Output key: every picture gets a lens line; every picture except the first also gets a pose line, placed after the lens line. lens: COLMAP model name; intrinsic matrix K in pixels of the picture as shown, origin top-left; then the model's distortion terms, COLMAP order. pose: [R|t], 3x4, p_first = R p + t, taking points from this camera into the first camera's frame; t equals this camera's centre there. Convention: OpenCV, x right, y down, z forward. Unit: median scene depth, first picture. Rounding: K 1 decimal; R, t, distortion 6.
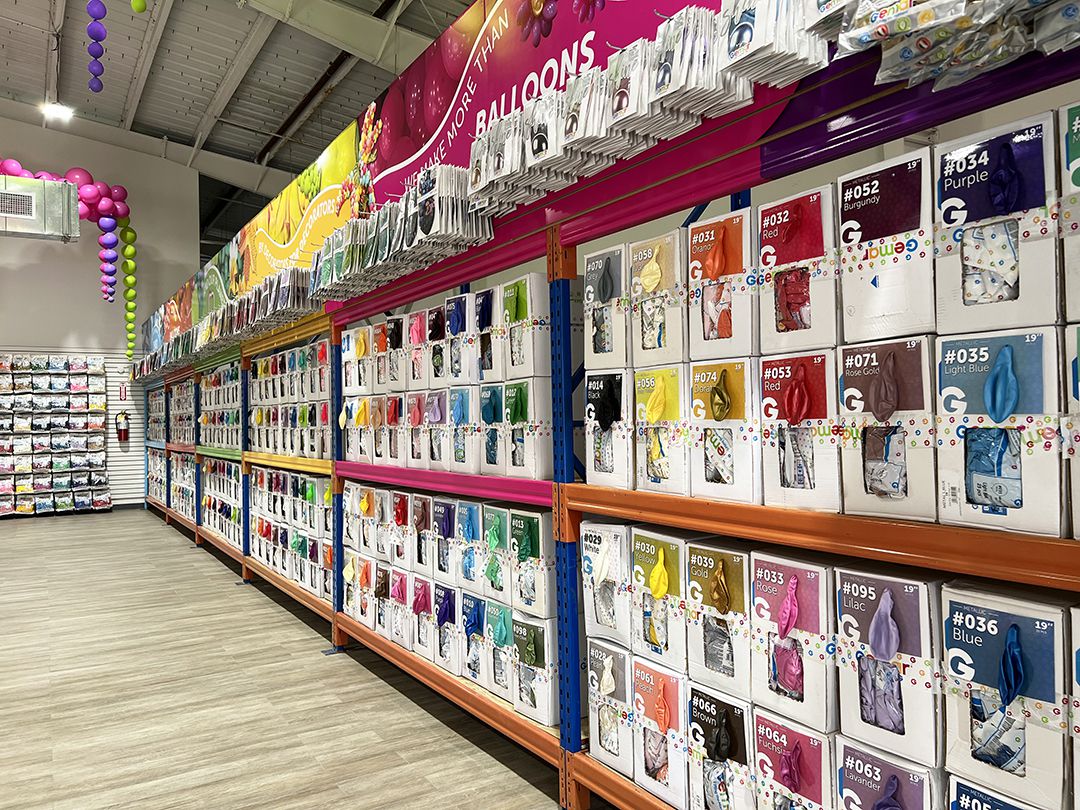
lens RADIAL K [[809.7, 0, 545.3], [0, 809.7, 402.4], [0, 0, 1]] dist [0.038663, -0.036897]
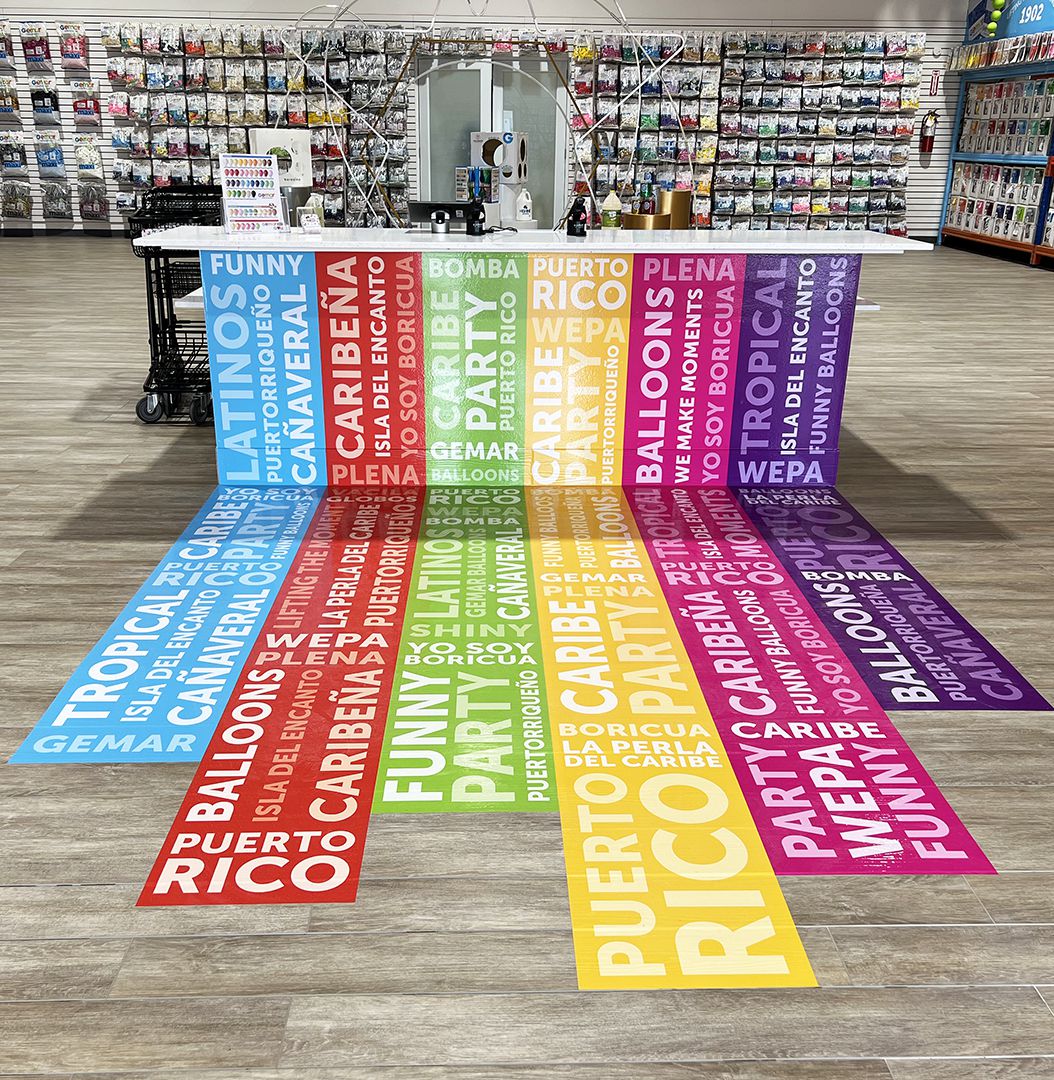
lens RADIAL K [[1084.7, 0, 513.1], [0, 1084.7, 536.8], [0, 0, 1]] dist [0.024729, 0.000000]
pose [[0.863497, 0.200938, -0.462598, -1.128244], [-0.016085, 0.927714, 0.372945, 0.020377], [0.504098, -0.314596, 0.804310, -0.575720]]
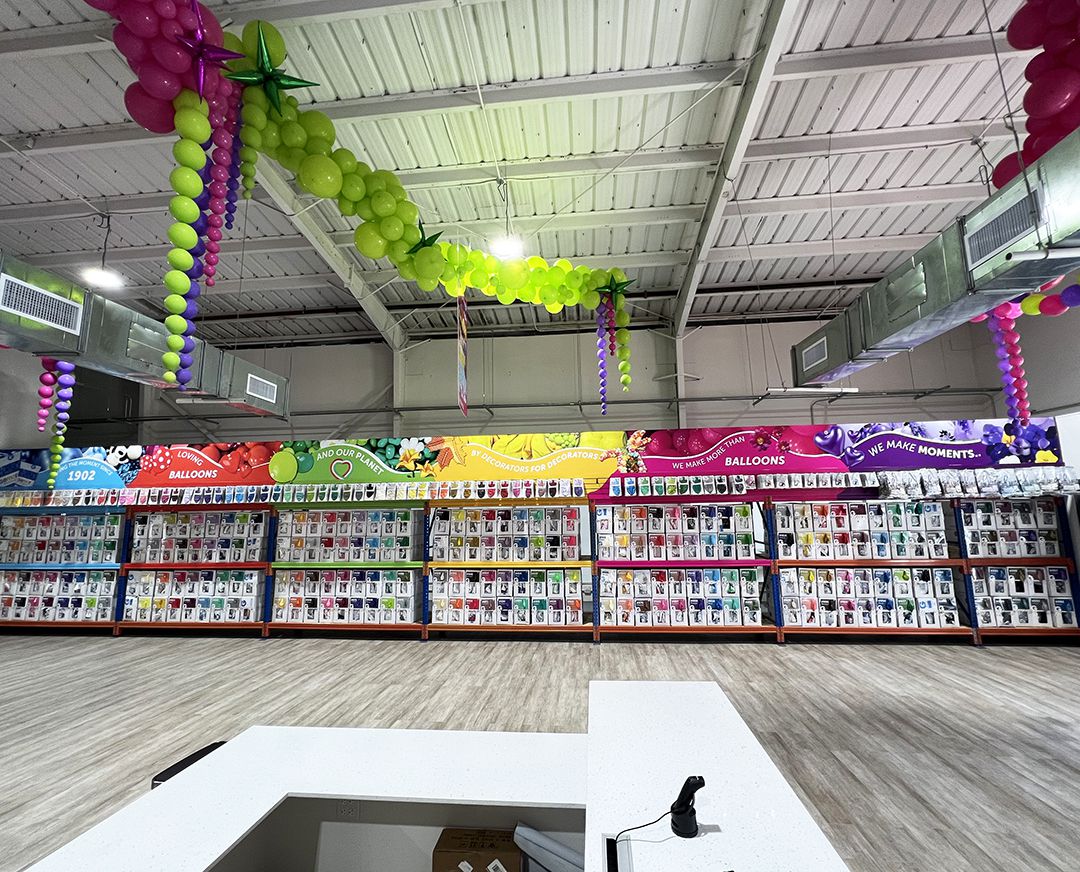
lens RADIAL K [[479.0, 0, 541.6], [0, 479.0, 436.0], [0, 0, 1]] dist [-0.000988, 0.000060]
pose [[0.614628, 0.130804, 0.777896, -2.073213], [-0.012331, 0.987628, -0.156328, -0.096141], [-0.788721, 0.086492, 0.608637, 0.308611]]
